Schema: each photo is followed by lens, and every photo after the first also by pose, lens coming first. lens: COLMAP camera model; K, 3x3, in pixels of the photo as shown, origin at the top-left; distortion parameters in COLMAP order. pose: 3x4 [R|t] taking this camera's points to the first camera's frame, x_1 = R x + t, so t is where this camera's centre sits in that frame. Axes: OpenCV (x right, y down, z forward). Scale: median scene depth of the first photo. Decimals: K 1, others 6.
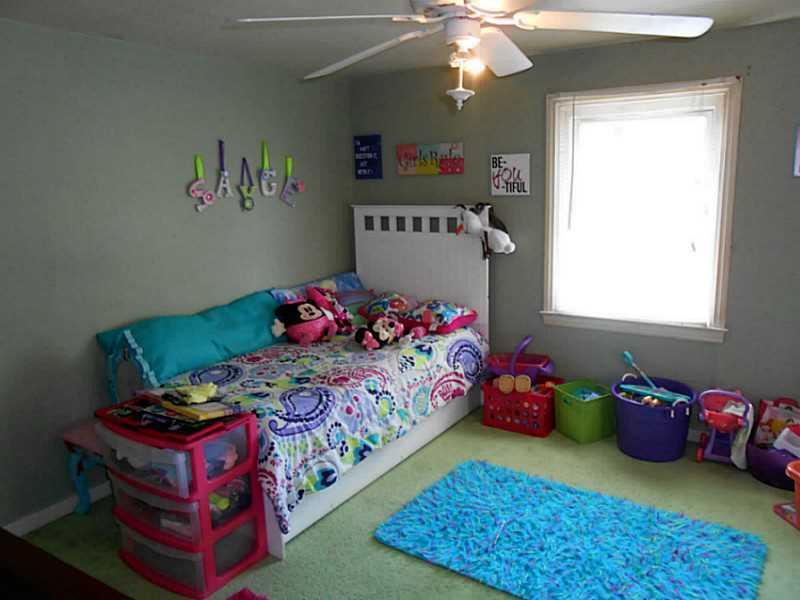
lens RADIAL K [[629.8, 0, 402.2], [0, 629.8, 300.0], [0, 0, 1]] dist [0.015425, 0.042484]
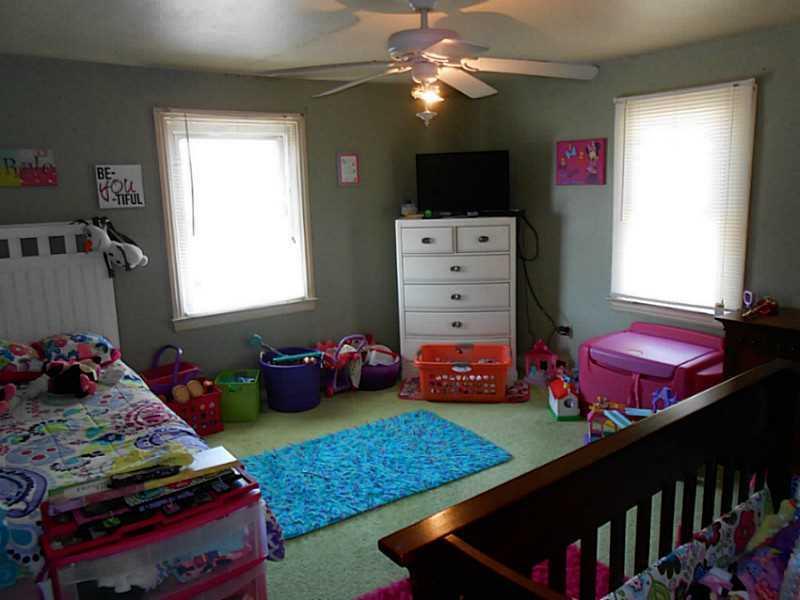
lens RADIAL K [[629.8, 0, 401.6], [0, 629.8, 301.4], [0, 0, 1]] dist [0.015425, 0.042484]
pose [[0.390154, -0.170022, 0.904916, -0.565538], [0.199817, 0.975016, 0.097042, -0.036472], [-0.898807, 0.142957, 0.414379, 0.244055]]
